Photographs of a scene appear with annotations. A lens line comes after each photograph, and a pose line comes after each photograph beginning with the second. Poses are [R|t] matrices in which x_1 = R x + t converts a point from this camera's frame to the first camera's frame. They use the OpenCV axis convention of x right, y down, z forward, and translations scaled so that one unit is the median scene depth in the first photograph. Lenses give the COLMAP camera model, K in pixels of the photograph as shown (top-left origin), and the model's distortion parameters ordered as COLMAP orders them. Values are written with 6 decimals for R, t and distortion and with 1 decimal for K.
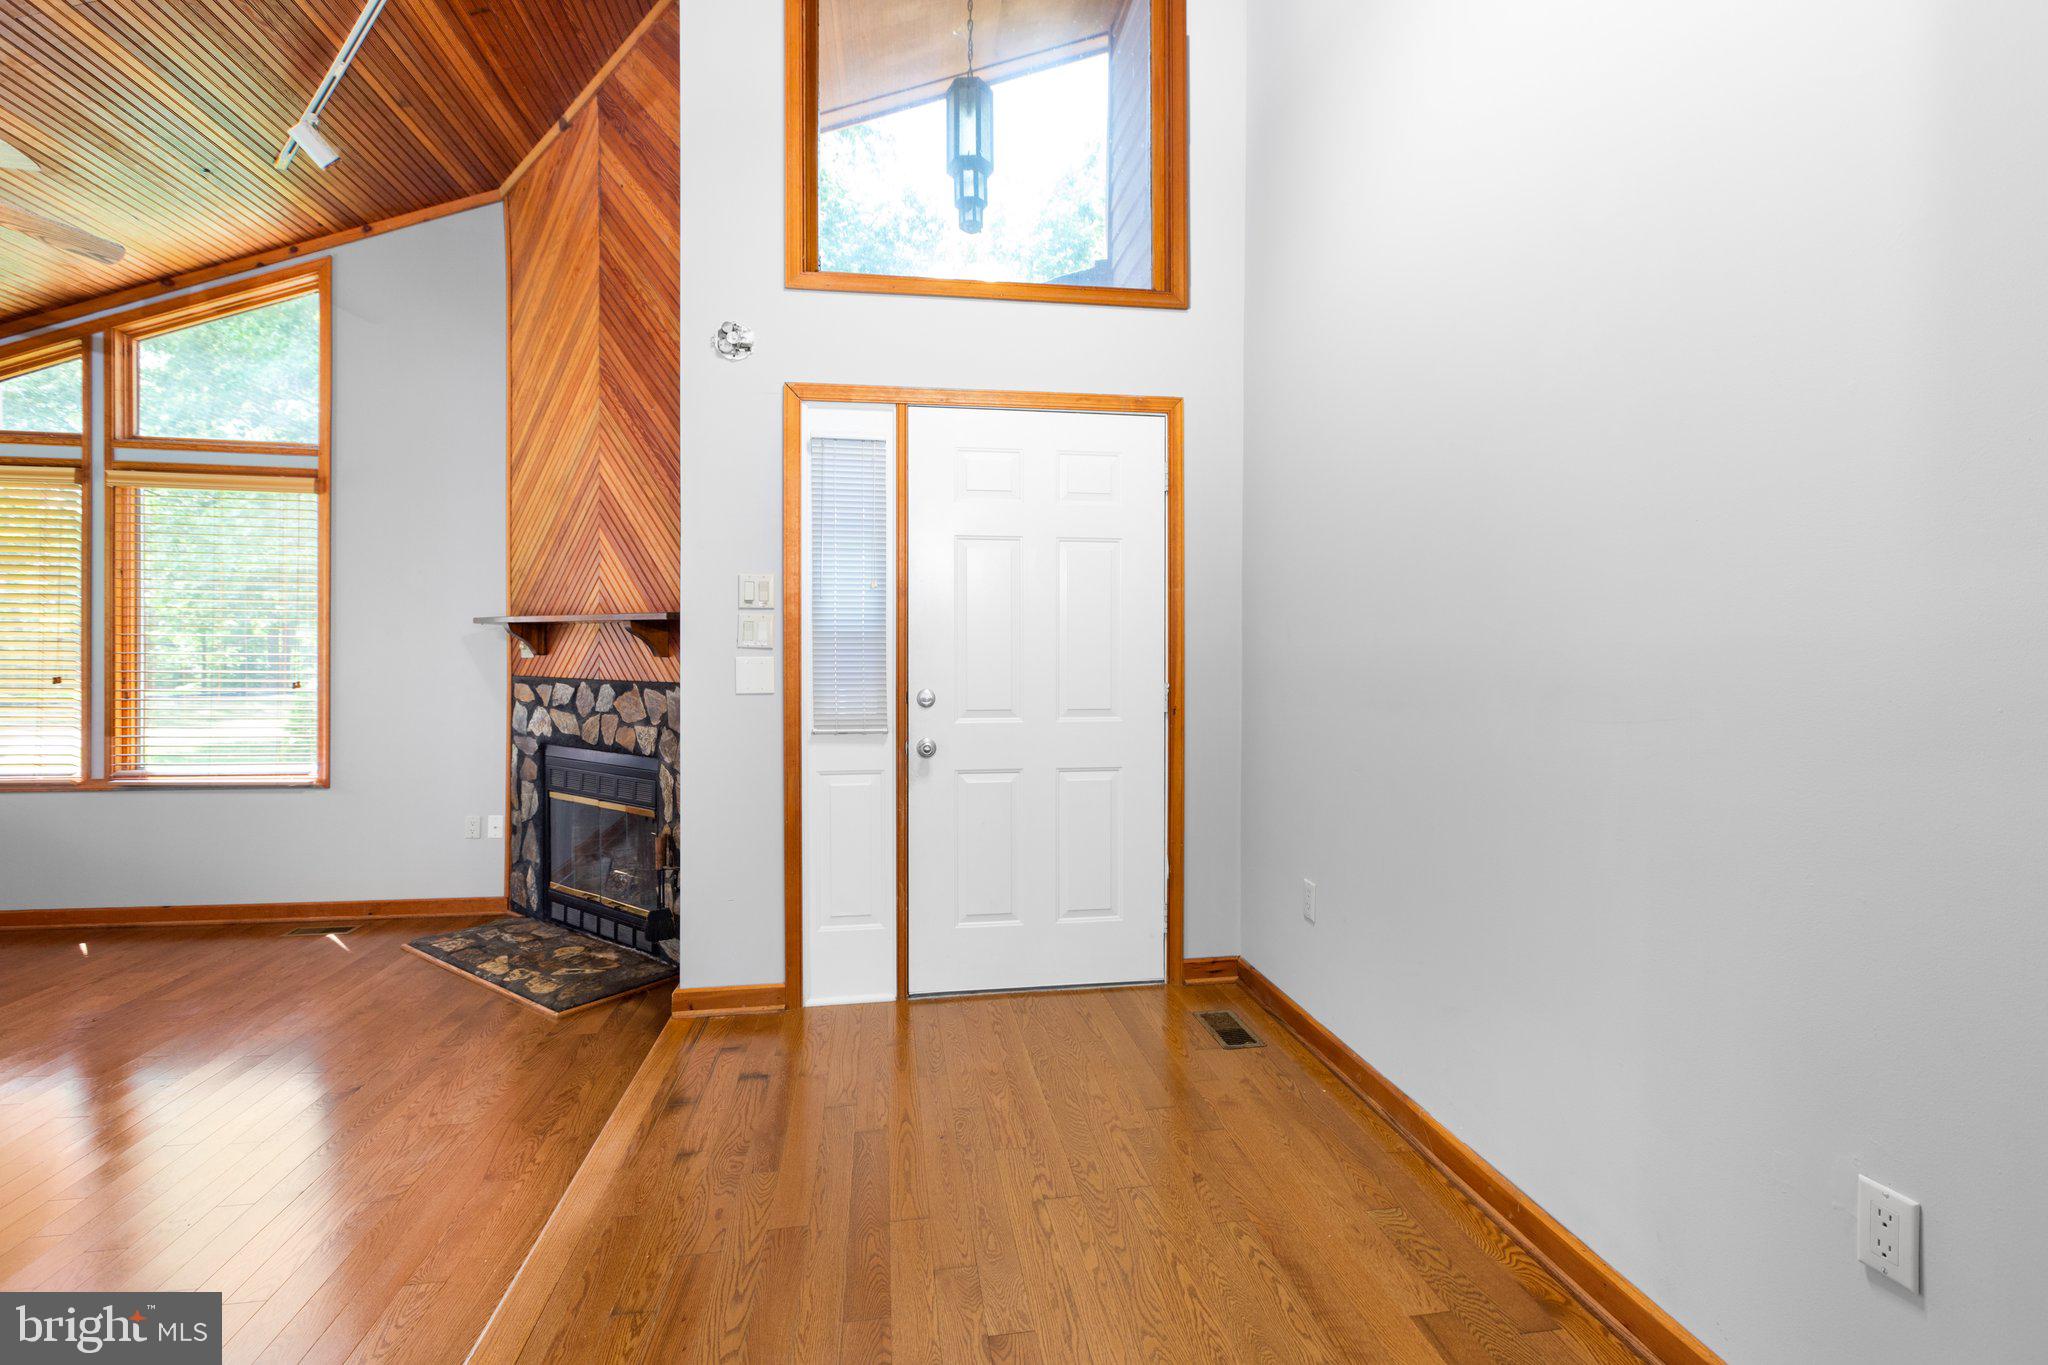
lens RADIAL K [[924.1, 0, 1029.9], [0, 924.1, 669.0], [0, 0, 1]] dist [0.000597, -0.000339]
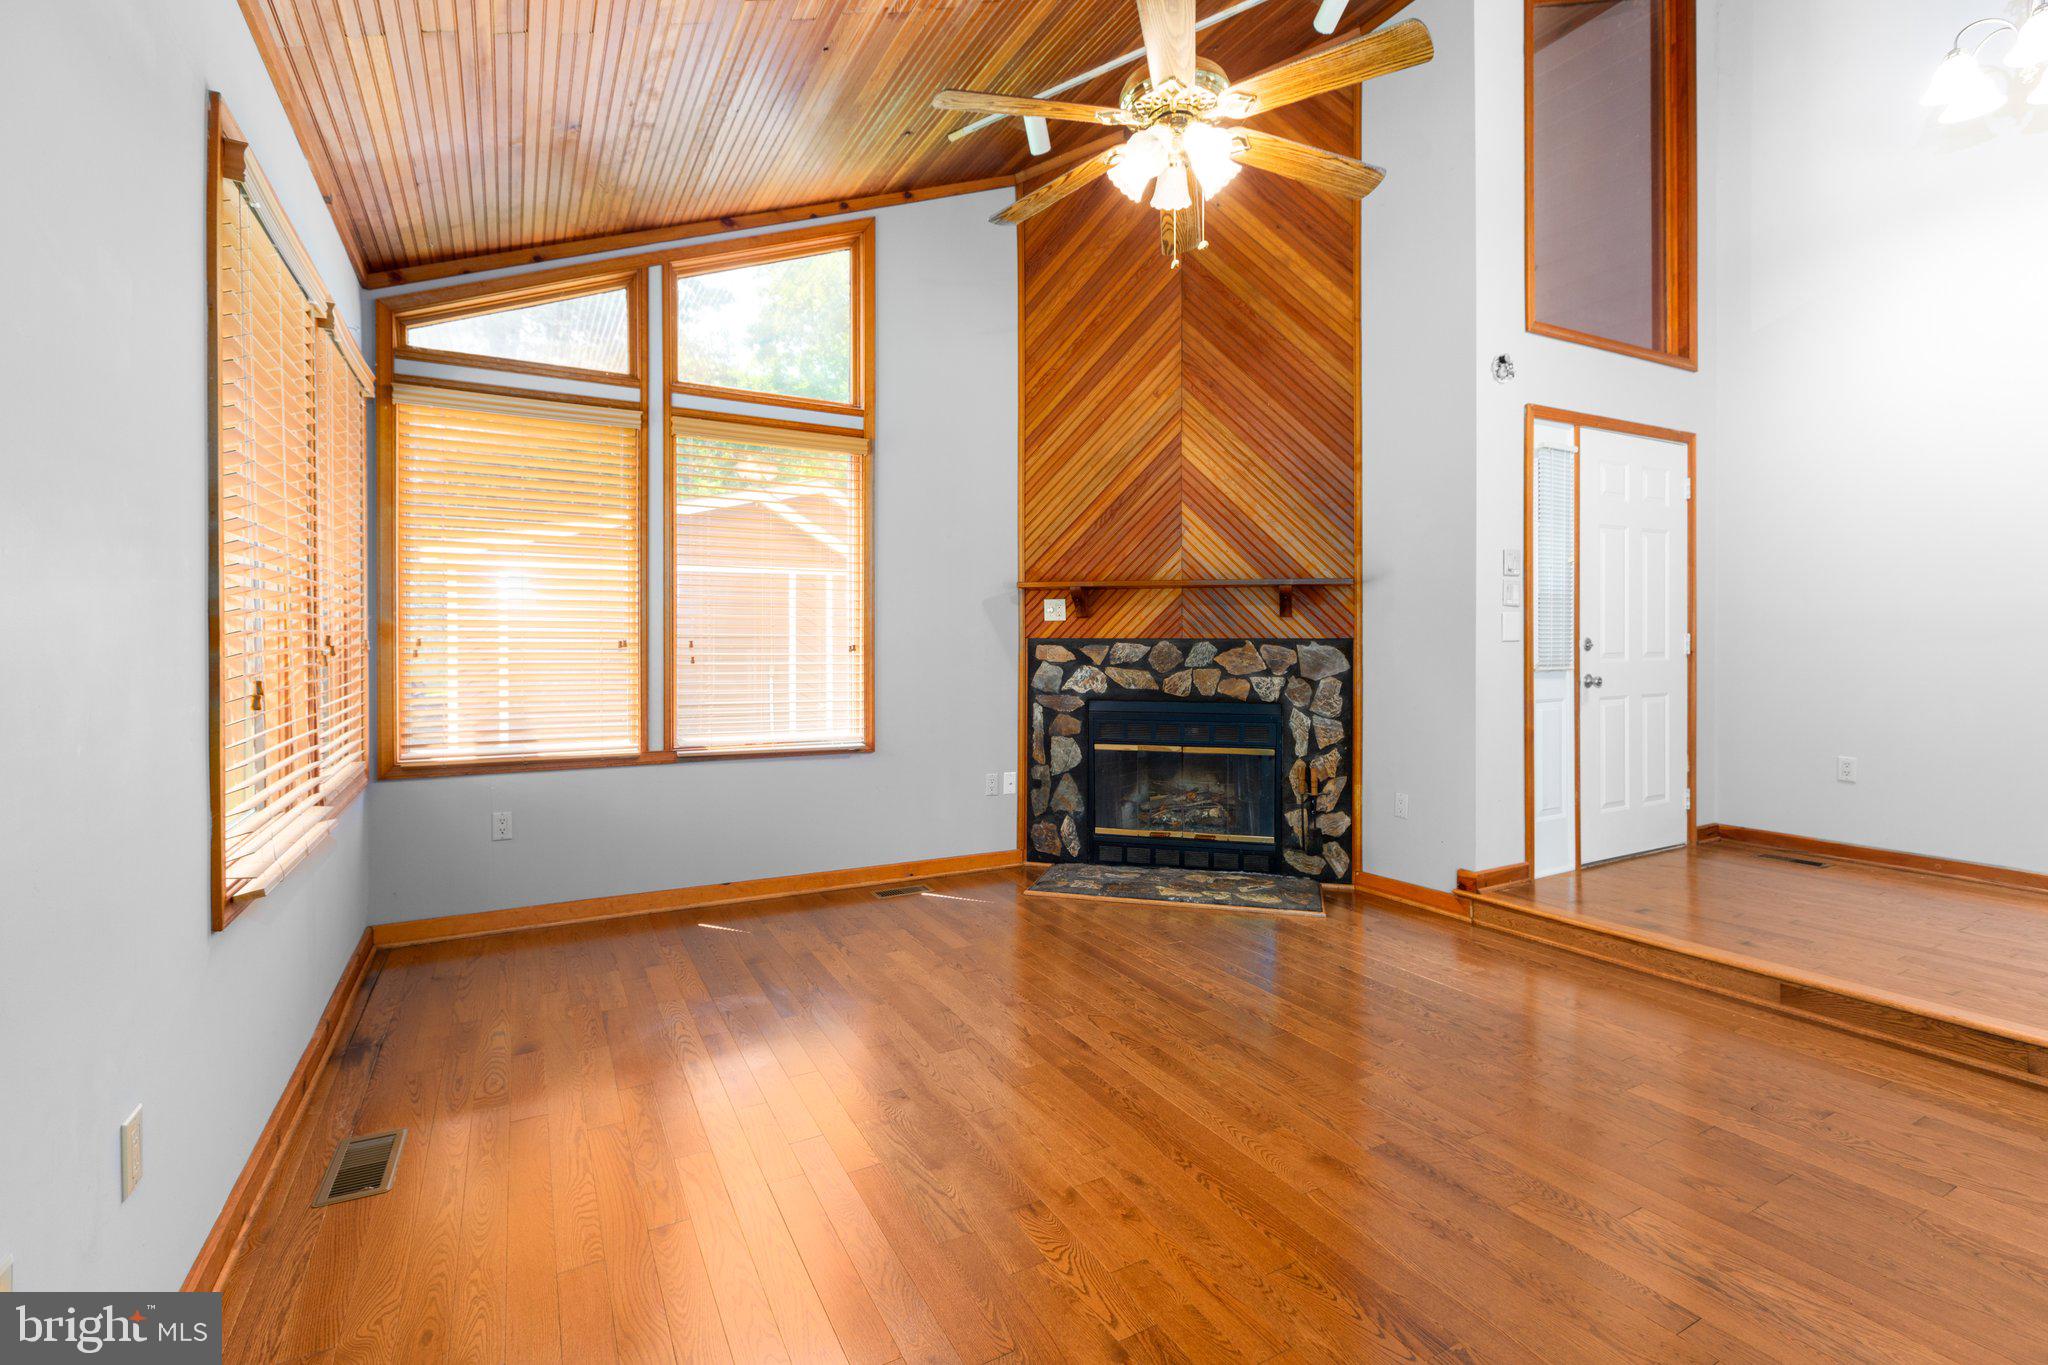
lens RADIAL K [[934.1, 0, 1025.8], [0, 934.1, 651.0], [0, 0, 1]] dist [-0.000018, -0.000131]
pose [[0.938727, -0.010304, 0.344506, -0.977829], [0.012045, 0.999923, -0.002911, 0.026121], [-0.344450, 0.006882, 0.938779, 0.001881]]
